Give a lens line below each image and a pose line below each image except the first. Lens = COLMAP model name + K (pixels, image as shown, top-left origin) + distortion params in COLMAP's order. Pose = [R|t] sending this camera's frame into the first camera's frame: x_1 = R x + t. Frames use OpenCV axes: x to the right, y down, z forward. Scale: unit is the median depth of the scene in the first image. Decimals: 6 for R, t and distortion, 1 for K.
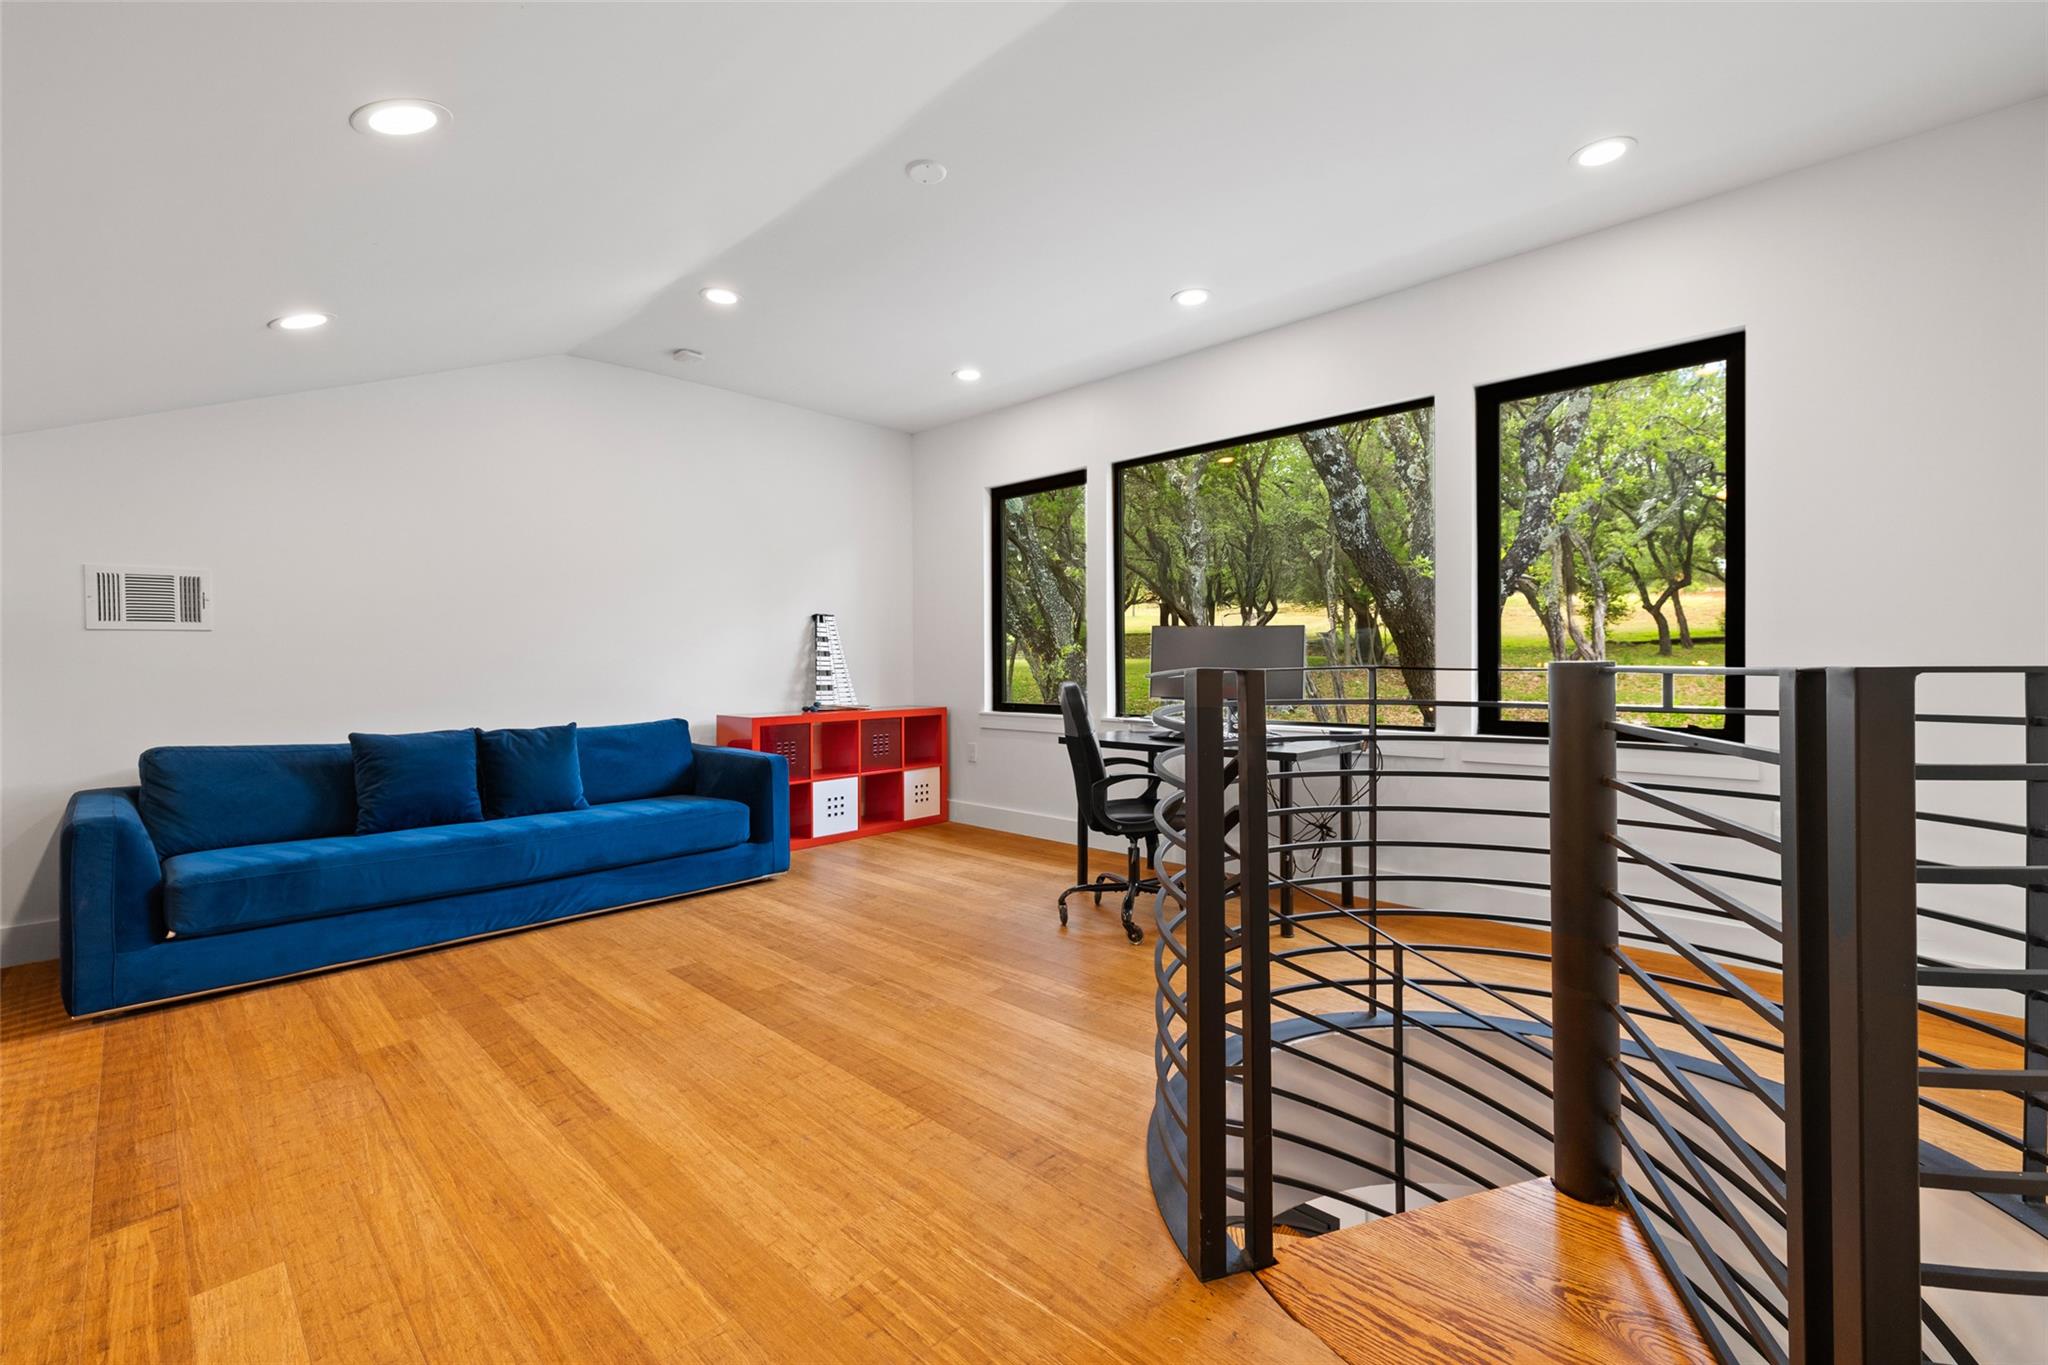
lens RADIAL K [[874.7, 0, 1020.0], [0, 874.7, 676.9], [0, 0, 1]] dist [0.002592, 0.000572]
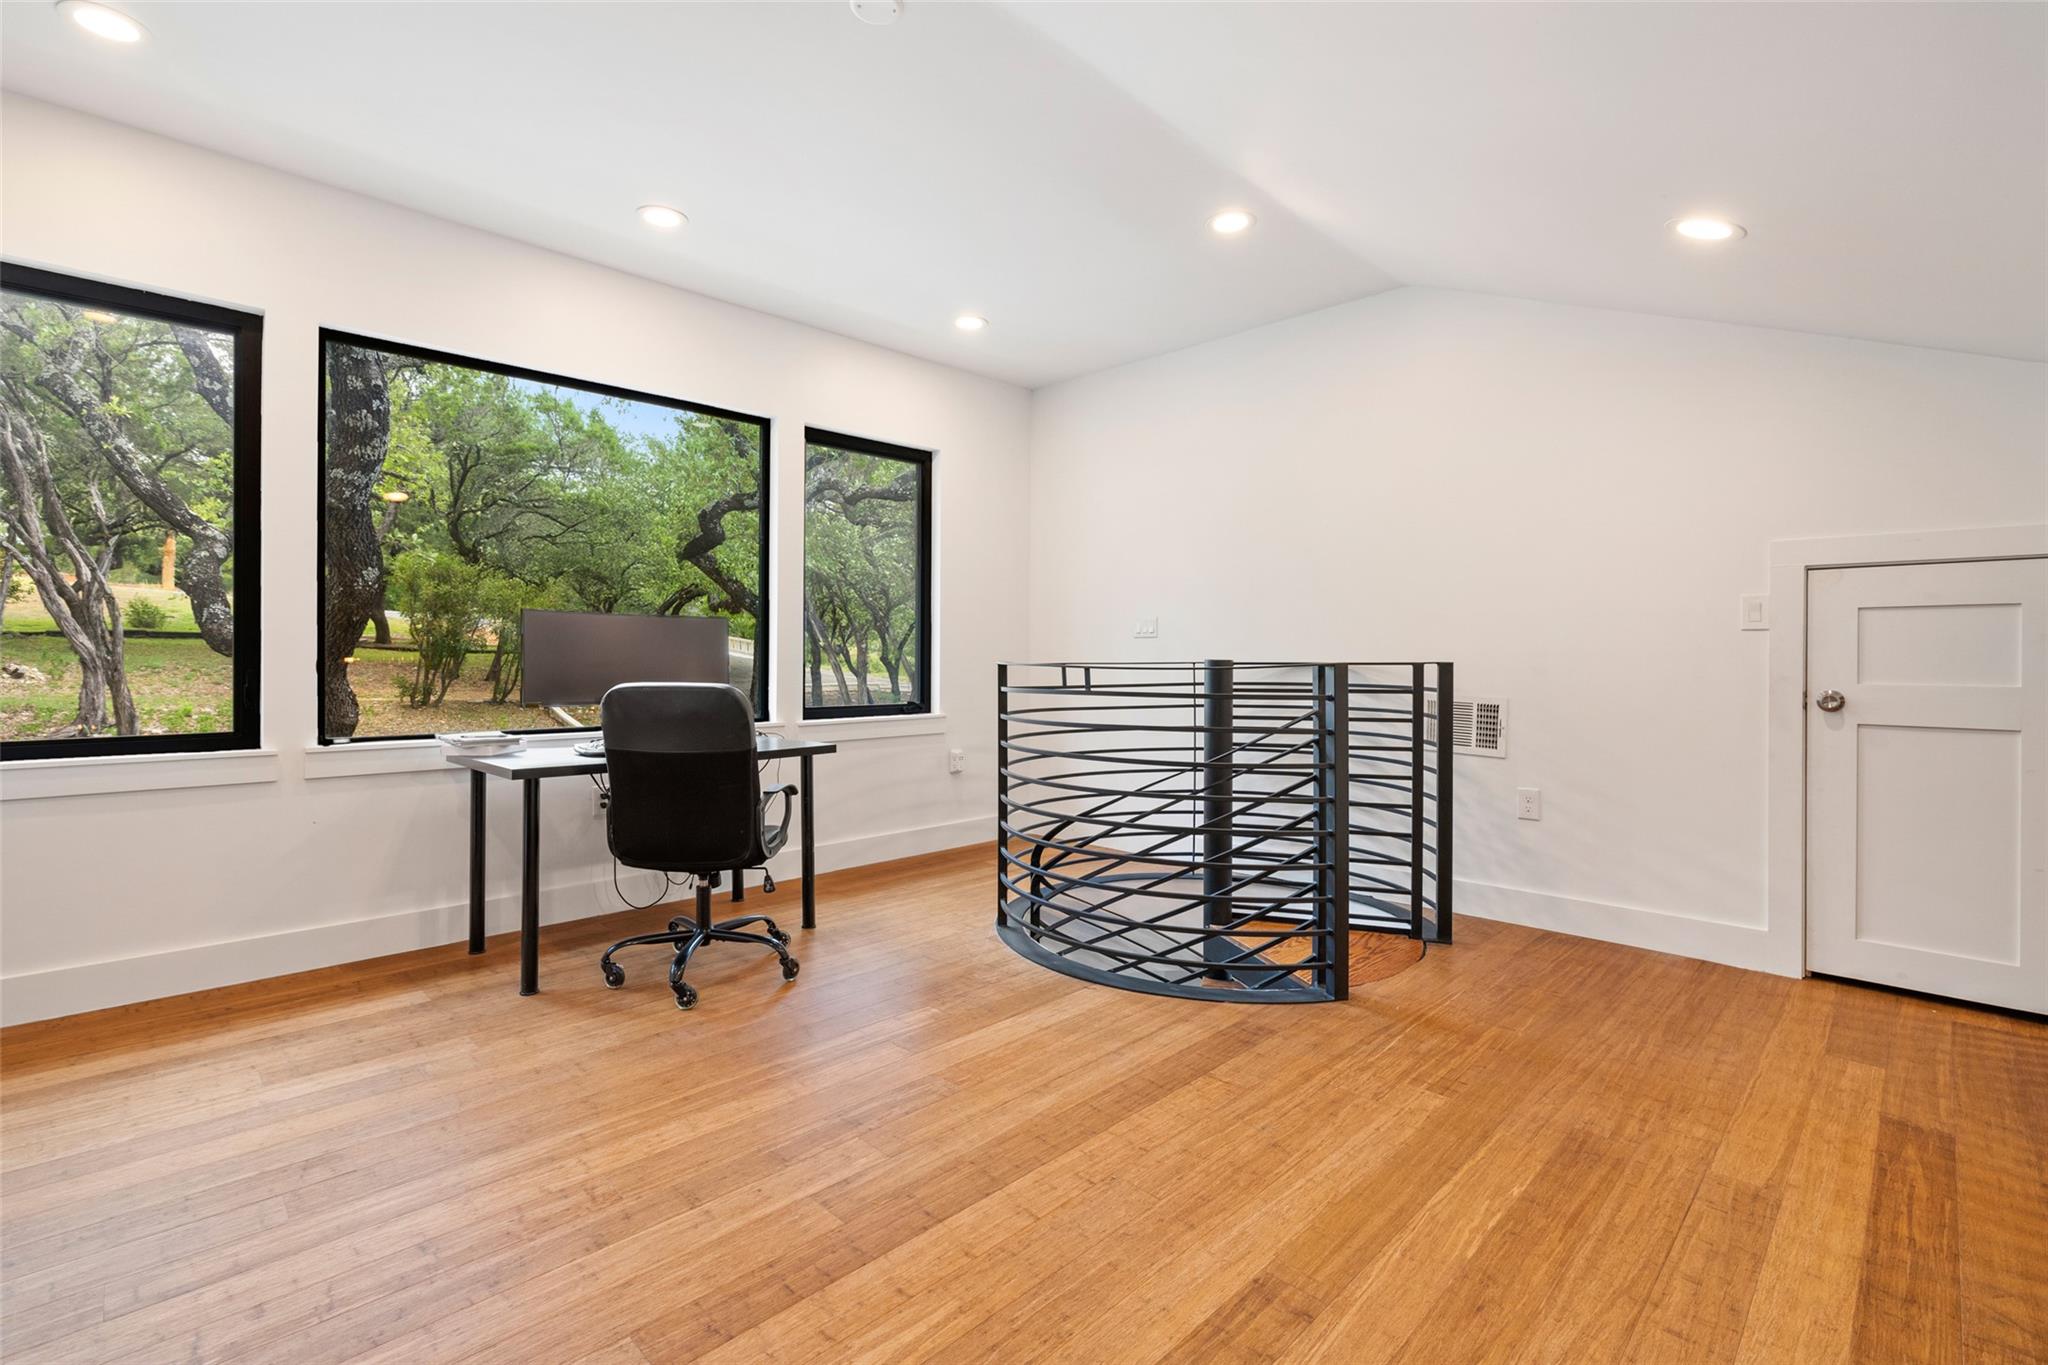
lens RADIAL K [[925.1, 0, 1020.1], [0, 925.1, 667.0], [0, 0, 1]] dist [-0.004568, 0.000327]
pose [[0.004102, -0.000475, 0.999991, -1.429730], [0.010480, 0.999945, 0.000432, -0.008520], [-0.999937, 0.010478, 0.004106, 1.386597]]
